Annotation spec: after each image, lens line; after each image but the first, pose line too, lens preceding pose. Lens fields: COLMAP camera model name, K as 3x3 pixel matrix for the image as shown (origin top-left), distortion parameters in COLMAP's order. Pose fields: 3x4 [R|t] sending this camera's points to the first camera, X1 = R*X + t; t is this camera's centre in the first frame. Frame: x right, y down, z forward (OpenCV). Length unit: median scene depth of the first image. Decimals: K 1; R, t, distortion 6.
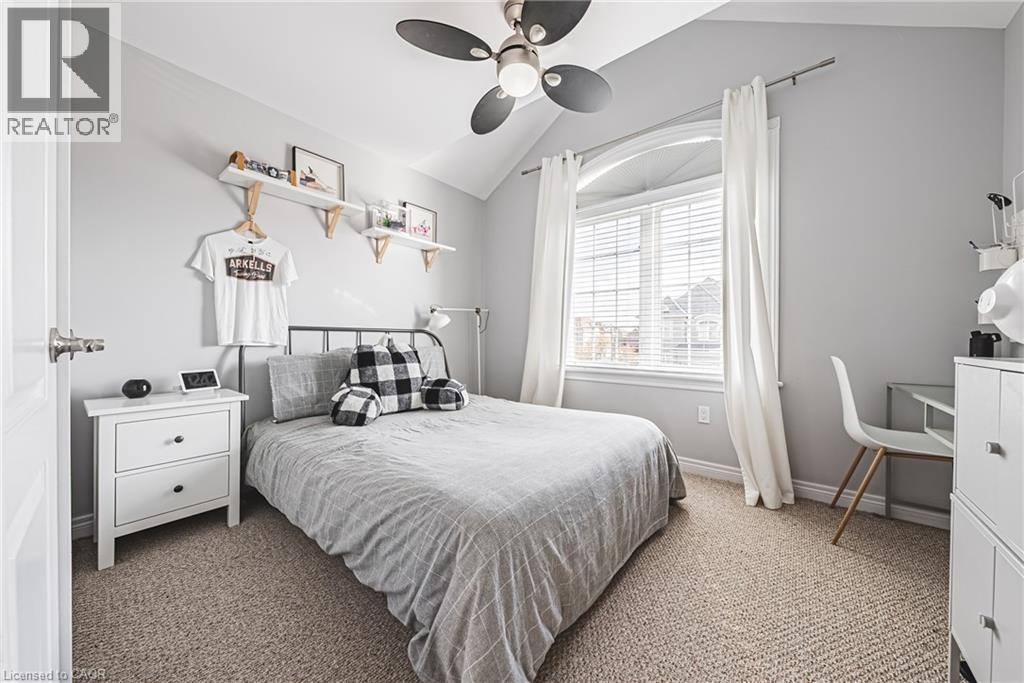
lens RADIAL K [[360.0, 0, 512.0], [0, 360.0, 341.5], [0, 0, 1]] dist [0.000412, -0.000006]
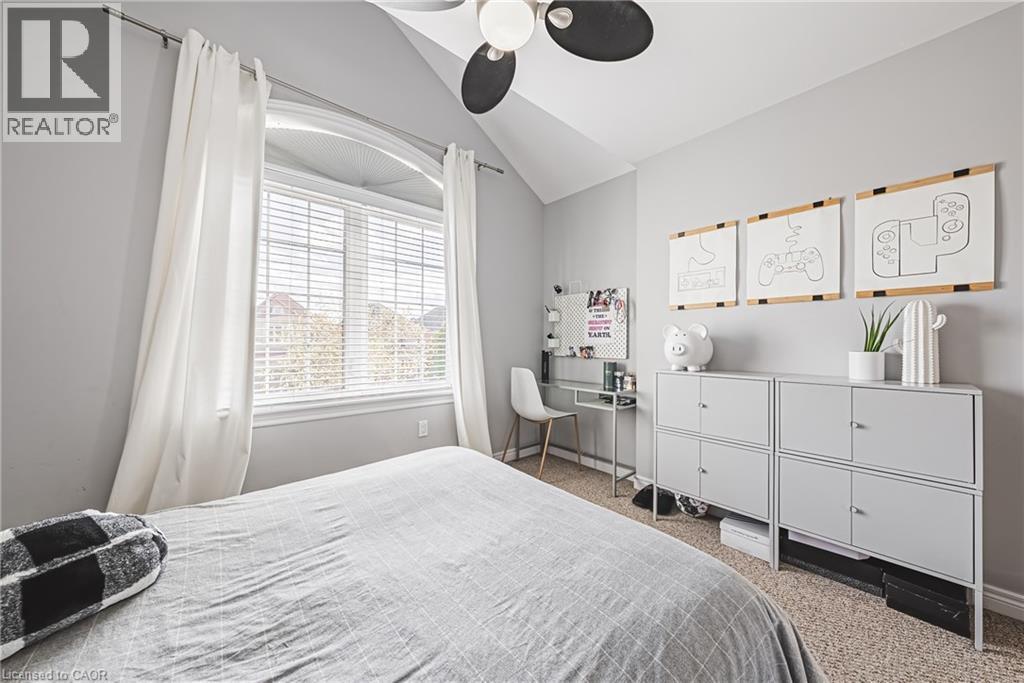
lens RADIAL K [[349.5, 0, 512.0], [0, 349.5, 341.5], [0, 0, 1]] dist [-0.000524, -0.000044]
pose [[0.170768, -0.005826, 0.985294, -0.406407], [0.003606, 0.999980, 0.005288, -0.055356], [-0.985305, 0.002650, 0.170786, 0.521494]]
